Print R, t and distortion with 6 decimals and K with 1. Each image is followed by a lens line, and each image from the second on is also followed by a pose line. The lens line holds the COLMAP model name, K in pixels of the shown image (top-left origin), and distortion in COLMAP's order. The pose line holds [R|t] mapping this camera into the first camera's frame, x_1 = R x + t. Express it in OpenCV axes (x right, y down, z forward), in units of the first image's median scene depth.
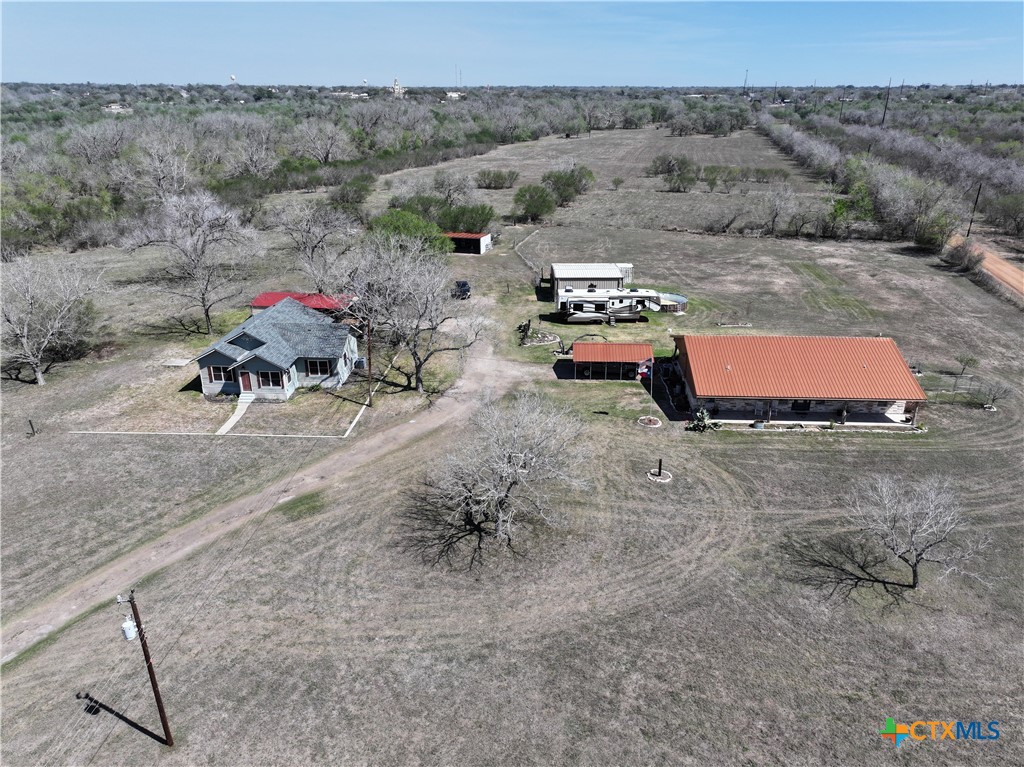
lens RADIAL K [[723.8, 0, 512.0], [0, 723.8, 383.5], [0, 0, 1]] dist [0.002162, 0.010568]
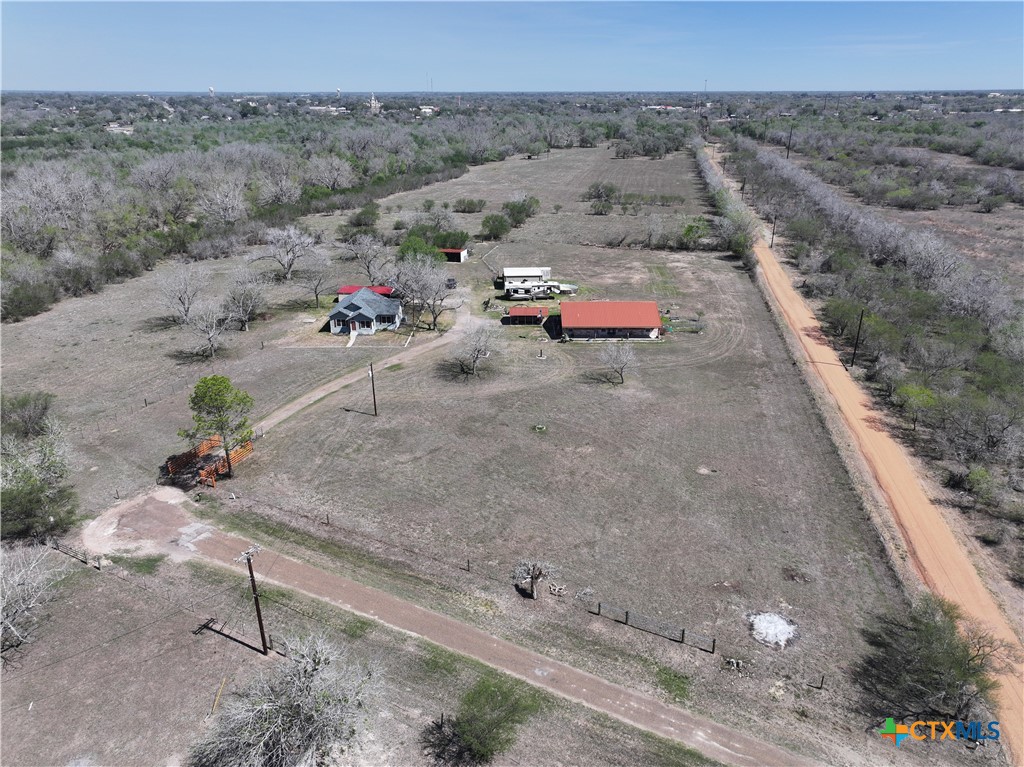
lens RADIAL K [[723.8, 0, 512.0], [0, 723.8, 383.5], [0, 0, 1]] dist [0.002162, 0.010568]
pose [[0.999276, -0.015946, 0.034544, 0.010489], [0.016064, 0.999866, -0.003150, 0.100130], [-0.034489, 0.003703, 0.999398, -0.627795]]
